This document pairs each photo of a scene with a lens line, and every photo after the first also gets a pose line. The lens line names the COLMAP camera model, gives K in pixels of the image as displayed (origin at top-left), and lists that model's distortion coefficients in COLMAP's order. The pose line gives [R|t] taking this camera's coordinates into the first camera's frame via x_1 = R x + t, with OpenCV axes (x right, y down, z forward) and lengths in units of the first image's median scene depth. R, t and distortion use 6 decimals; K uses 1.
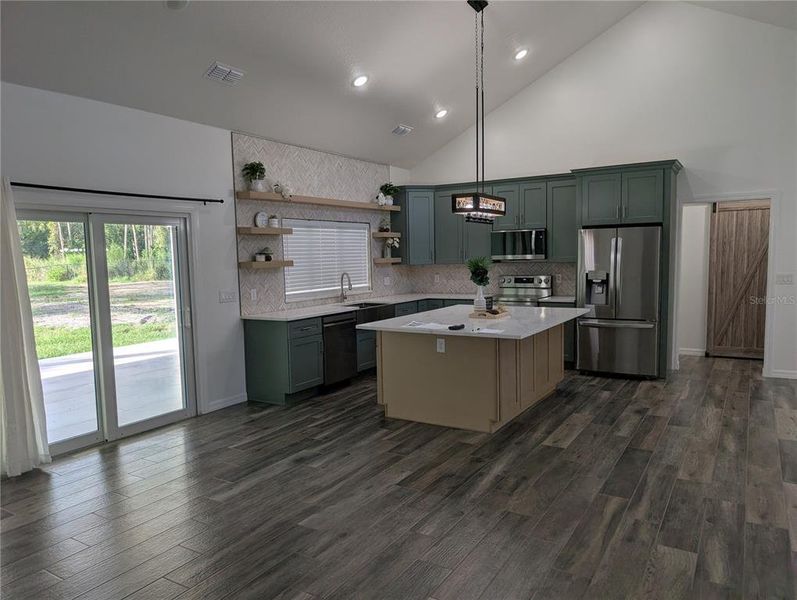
lens RADIAL K [[585.1, 0, 397.2], [0, 585.1, 306.1], [0, 0, 1]] dist [0.014758, -0.003843]
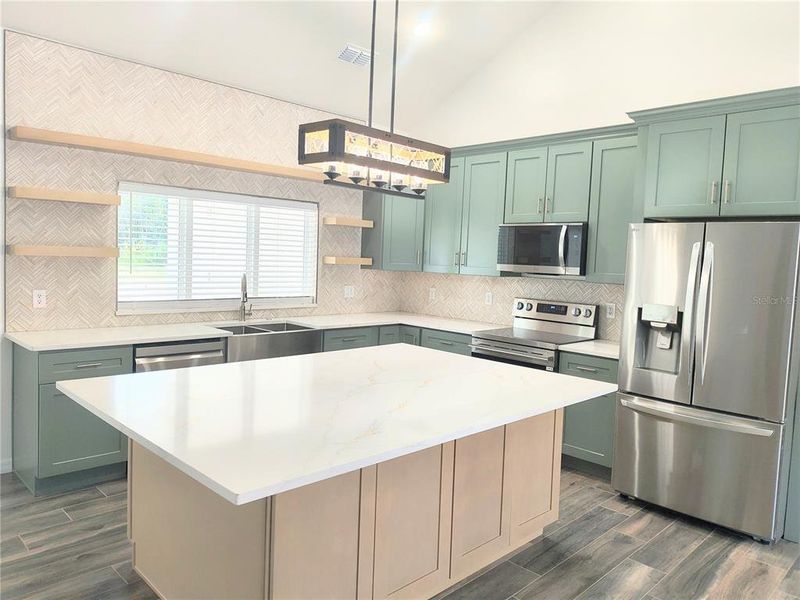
lens RADIAL K [[597.2, 0, 391.0], [0, 597.2, 286.5], [0, 0, 1]] dist [0.015523, -0.019233]
pose [[0.969429, 0.074684, -0.233730, 0.228575], [-0.083814, 0.996049, -0.029360, -0.040178], [0.230614, 0.048052, 0.971858, 0.428418]]
